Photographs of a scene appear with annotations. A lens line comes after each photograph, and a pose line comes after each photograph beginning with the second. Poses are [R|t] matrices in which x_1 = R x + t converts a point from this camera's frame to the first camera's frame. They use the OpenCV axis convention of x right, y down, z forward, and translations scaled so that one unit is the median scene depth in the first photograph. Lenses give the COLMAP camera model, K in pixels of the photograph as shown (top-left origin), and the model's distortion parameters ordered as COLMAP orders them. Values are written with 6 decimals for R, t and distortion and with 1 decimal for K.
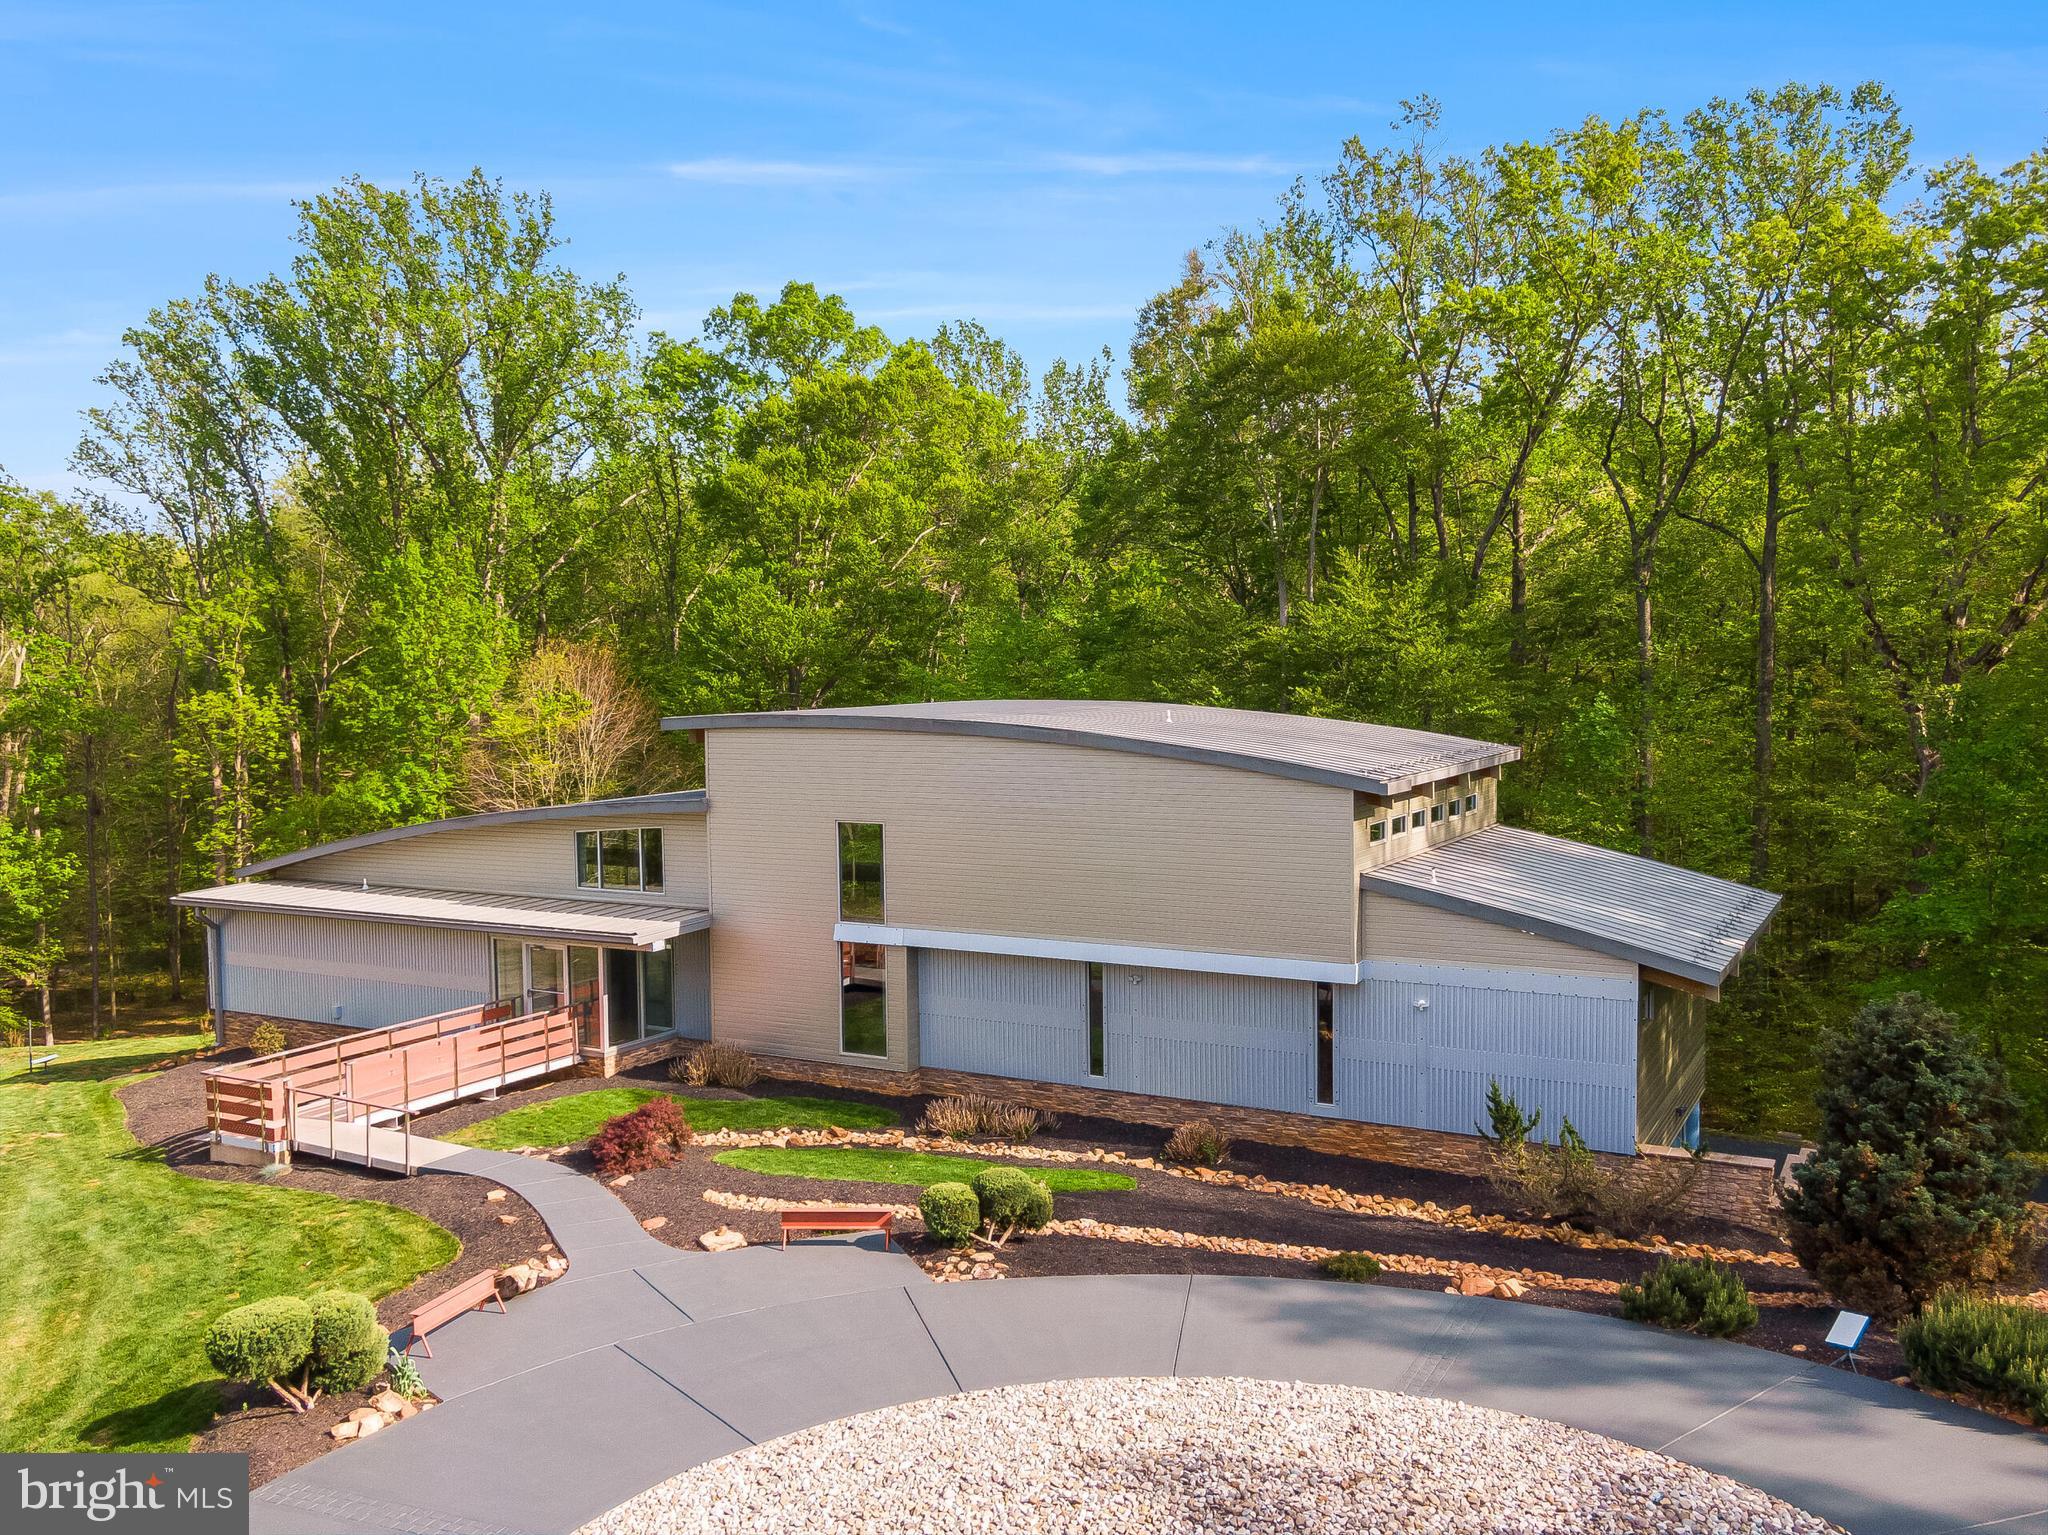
lens RADIAL K [[1734.4, 0, 1024.0], [0, 1734.4, 767.5], [0, 0, 1]] dist [0.030446, -0.002051]
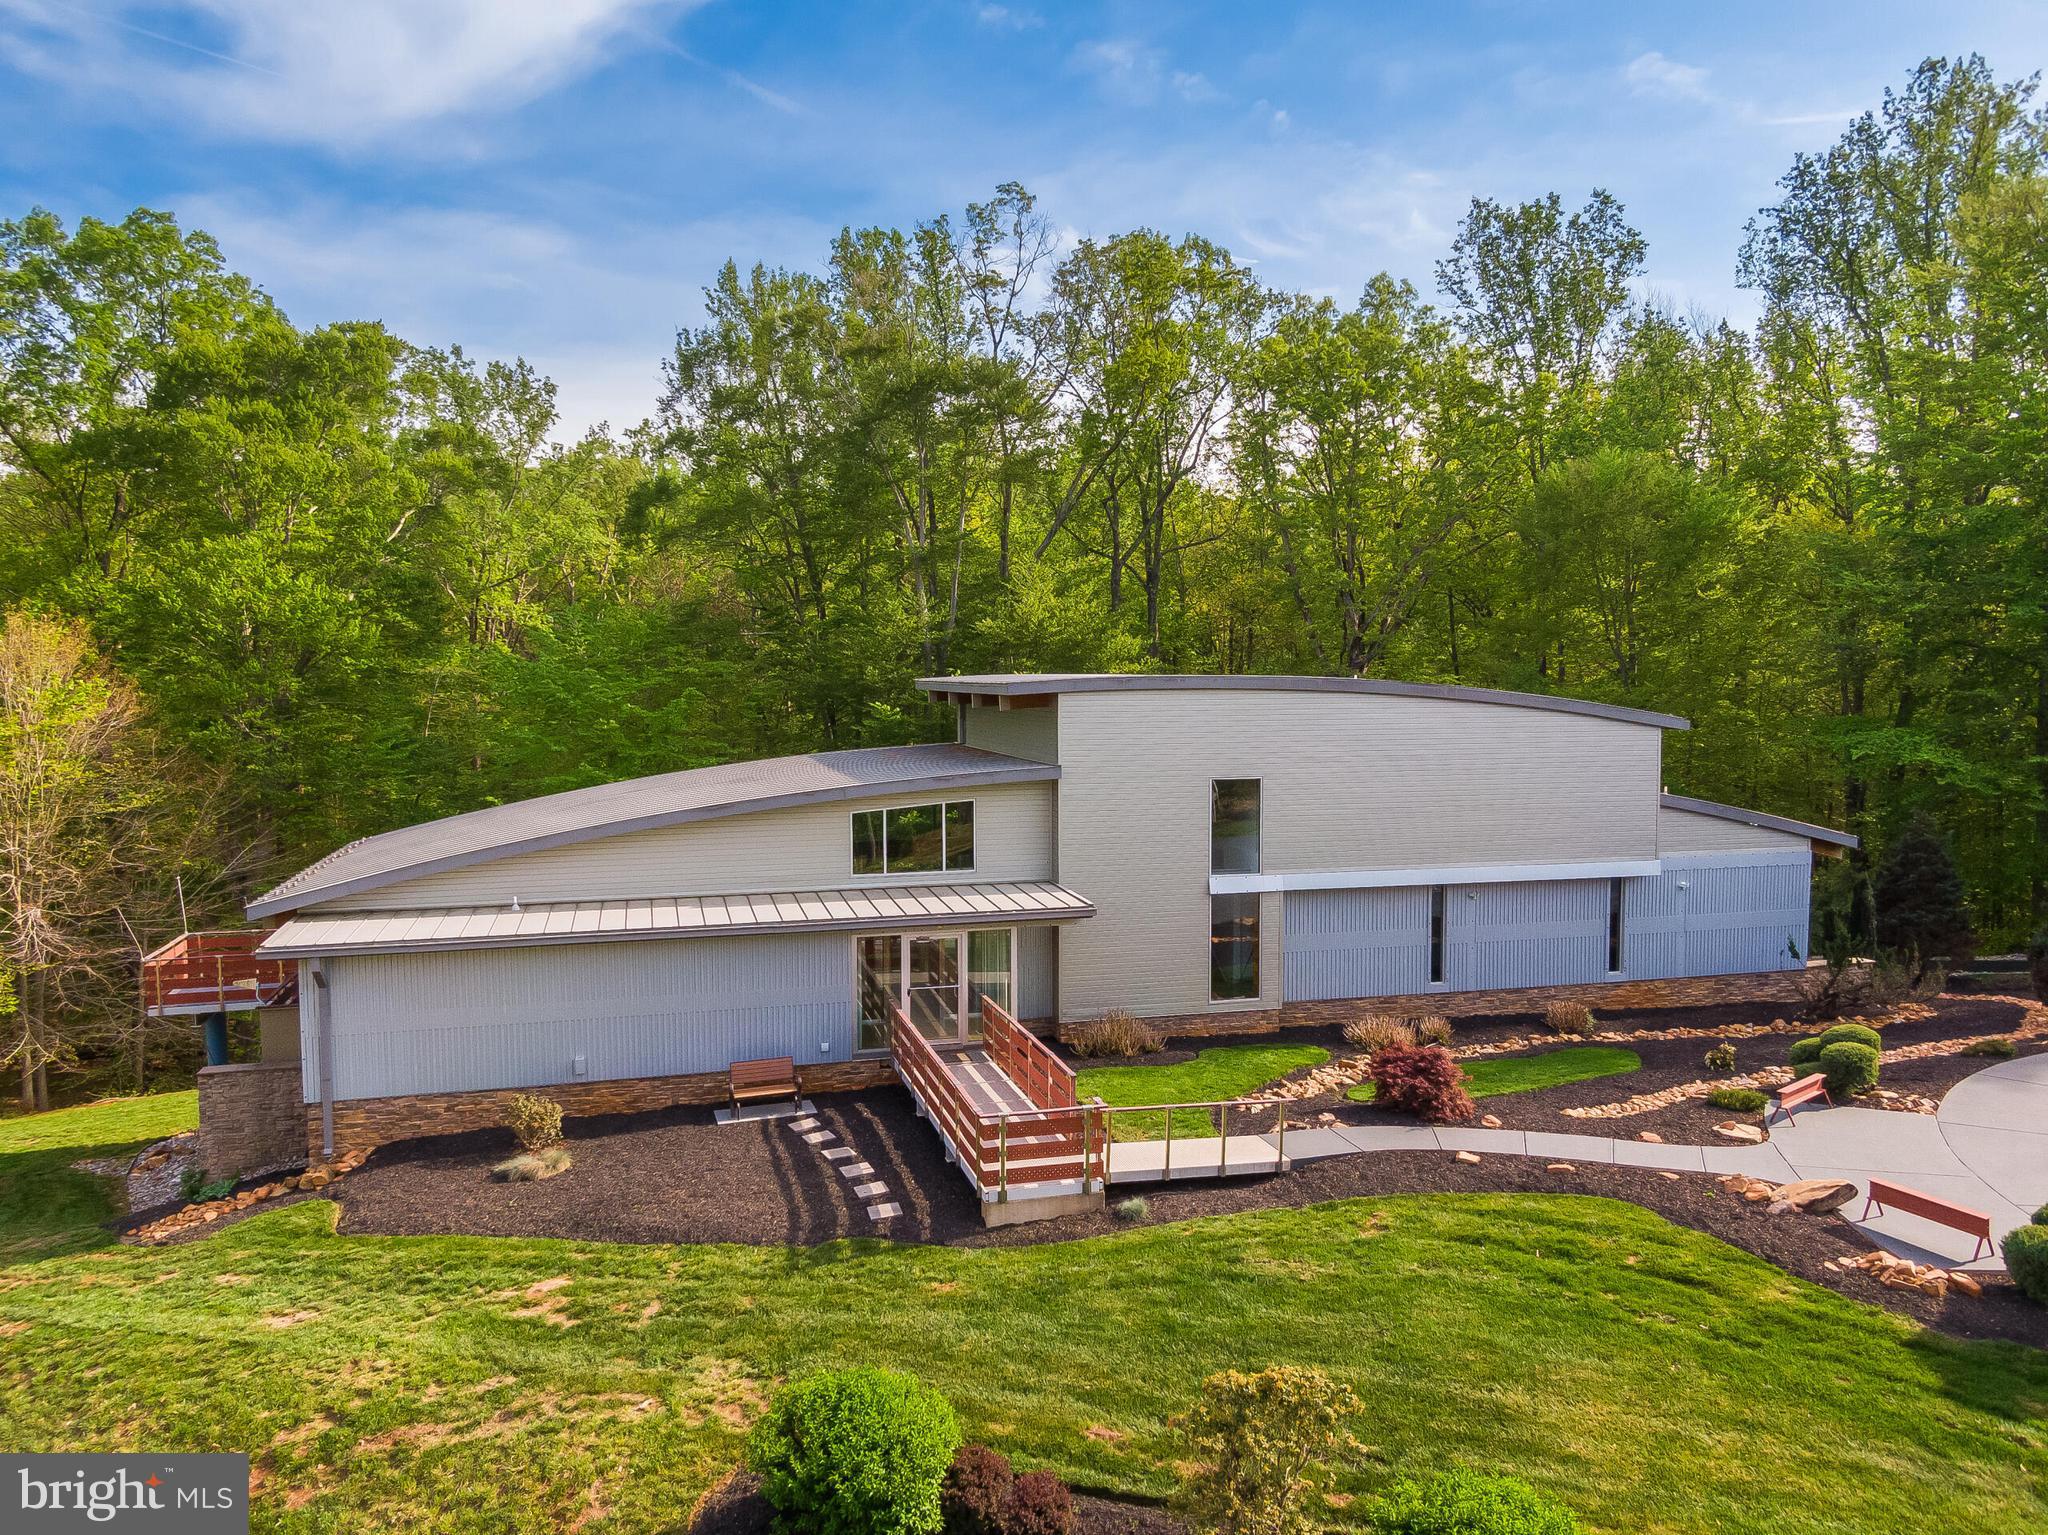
lens RADIAL K [[1460.4, 0, 1024.0], [0, 1460.4, 767.5], [0, 0, 1]] dist [0.063265, -0.093483]
pose [[0.721604, -0.035657, 0.691387, -0.844245], [0.039210, 0.999175, 0.010606, 0.011364], [-0.691195, 0.019456, 0.722407, 0.475963]]
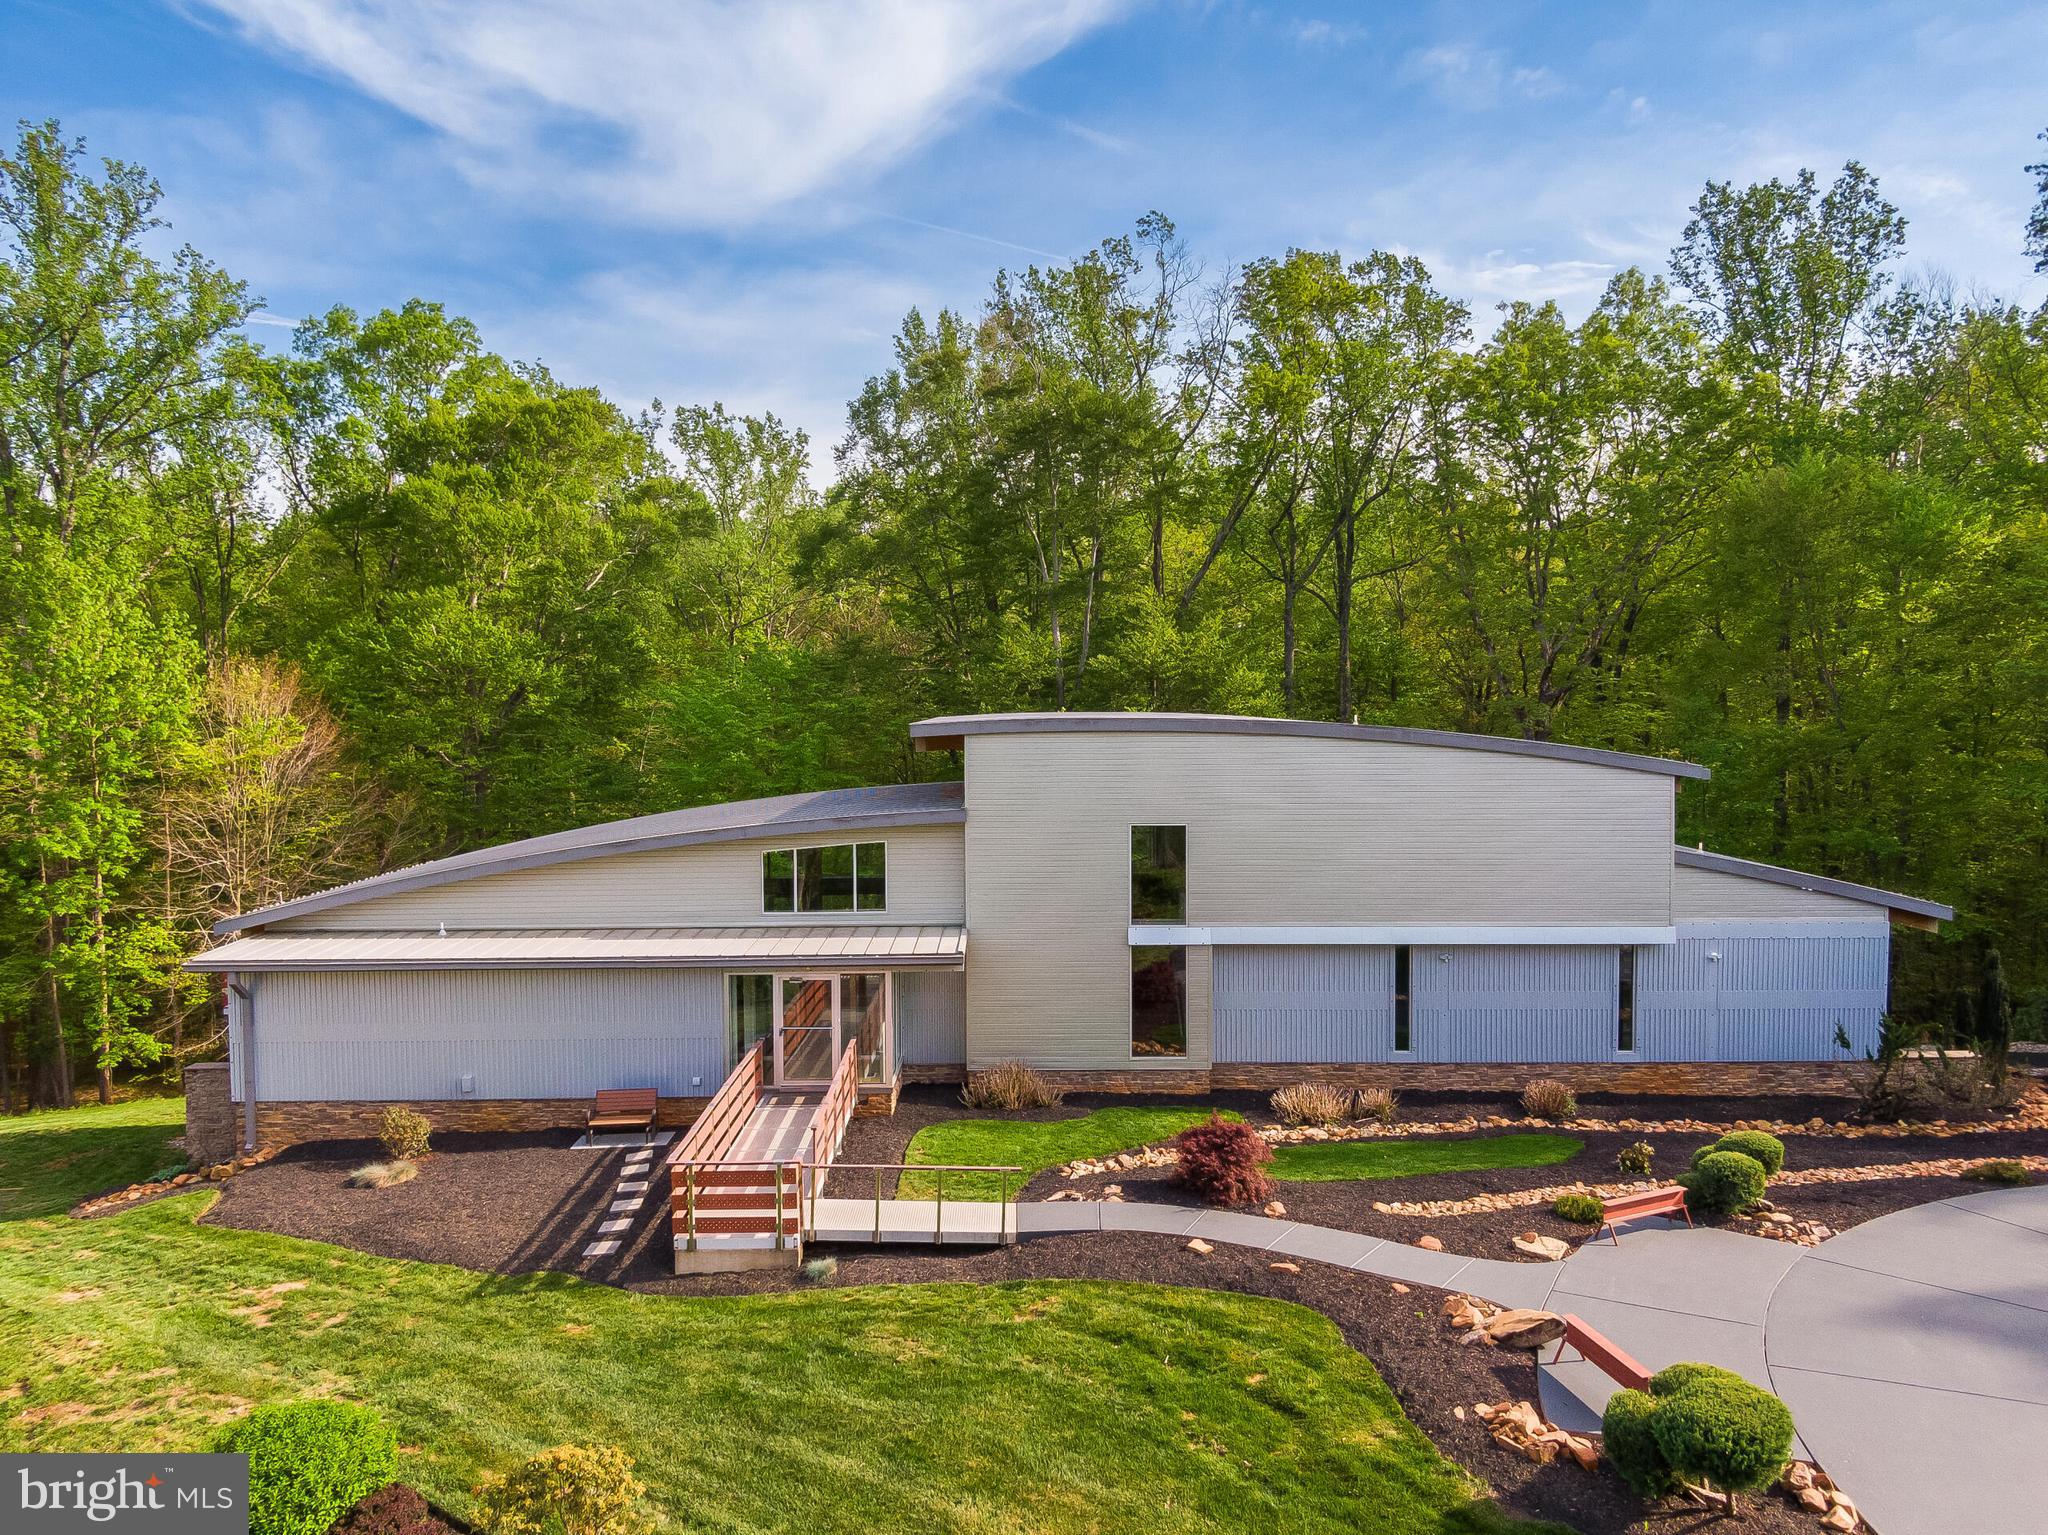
lens RADIAL K [[1460.4, 0, 1024.0], [0, 1460.4, 767.5], [0, 0, 1]] dist [0.063265, -0.093483]
pose [[0.873188, -0.014982, 0.487152, -0.607096], [0.025684, 0.999553, -0.015298, 0.009878], [-0.486705, 0.025870, 0.873183, 0.316184]]
